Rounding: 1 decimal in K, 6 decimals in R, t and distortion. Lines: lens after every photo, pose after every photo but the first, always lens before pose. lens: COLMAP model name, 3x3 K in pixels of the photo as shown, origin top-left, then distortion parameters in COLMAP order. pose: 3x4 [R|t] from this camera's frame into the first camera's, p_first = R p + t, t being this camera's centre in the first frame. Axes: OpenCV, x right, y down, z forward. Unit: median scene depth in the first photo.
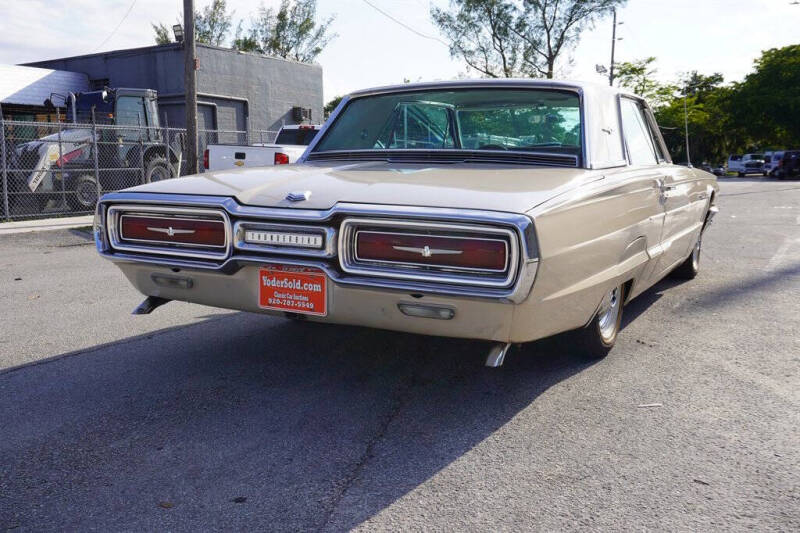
lens RADIAL K [[774.8, 0, 390.4], [0, 774.8, 265.8], [0, 0, 1]] dist [0.008023, 0.011556]
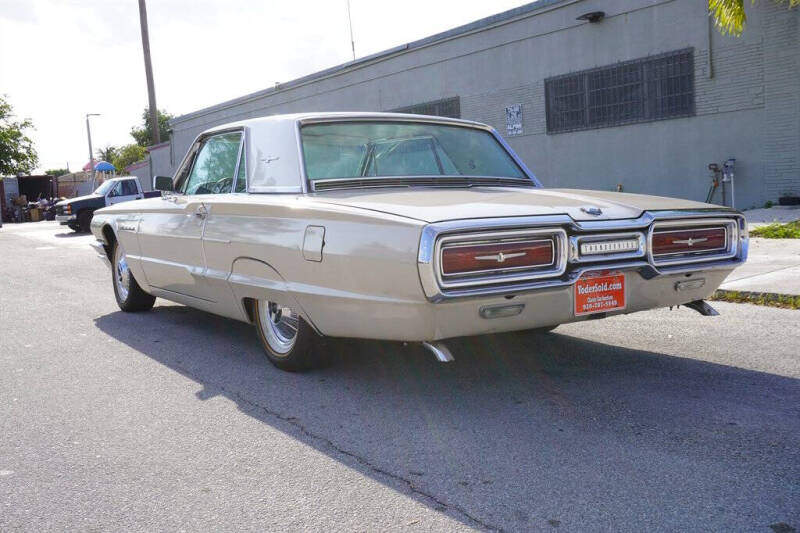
lens RADIAL K [[799.6, 0, 400.0], [0, 799.6, 266.5], [0, 0, 1]] dist [0.002318, 0.001977]
pose [[0.456366, -0.100398, 0.884110, -0.121278], [0.156277, 0.987213, 0.031438, -0.008401], [-0.875961, 0.123818, 0.466220, 0.066269]]
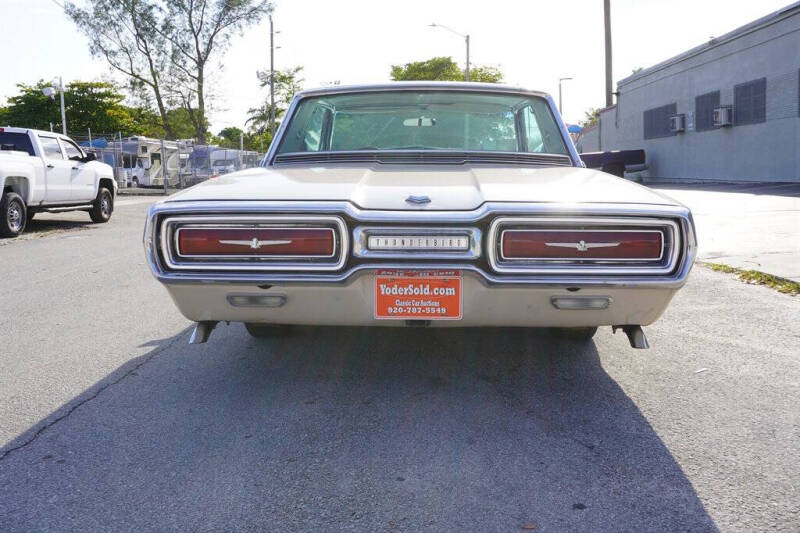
lens RADIAL K [[774.8, 0, 390.4], [0, 774.8, 265.8], [0, 0, 1]] dist [0.008023, 0.011556]
pose [[0.897853, -0.068216, 0.434979, -0.053488], [0.071165, 0.997419, 0.009527, -0.001663], [-0.434506, 0.022401, 0.900390, 0.014549]]
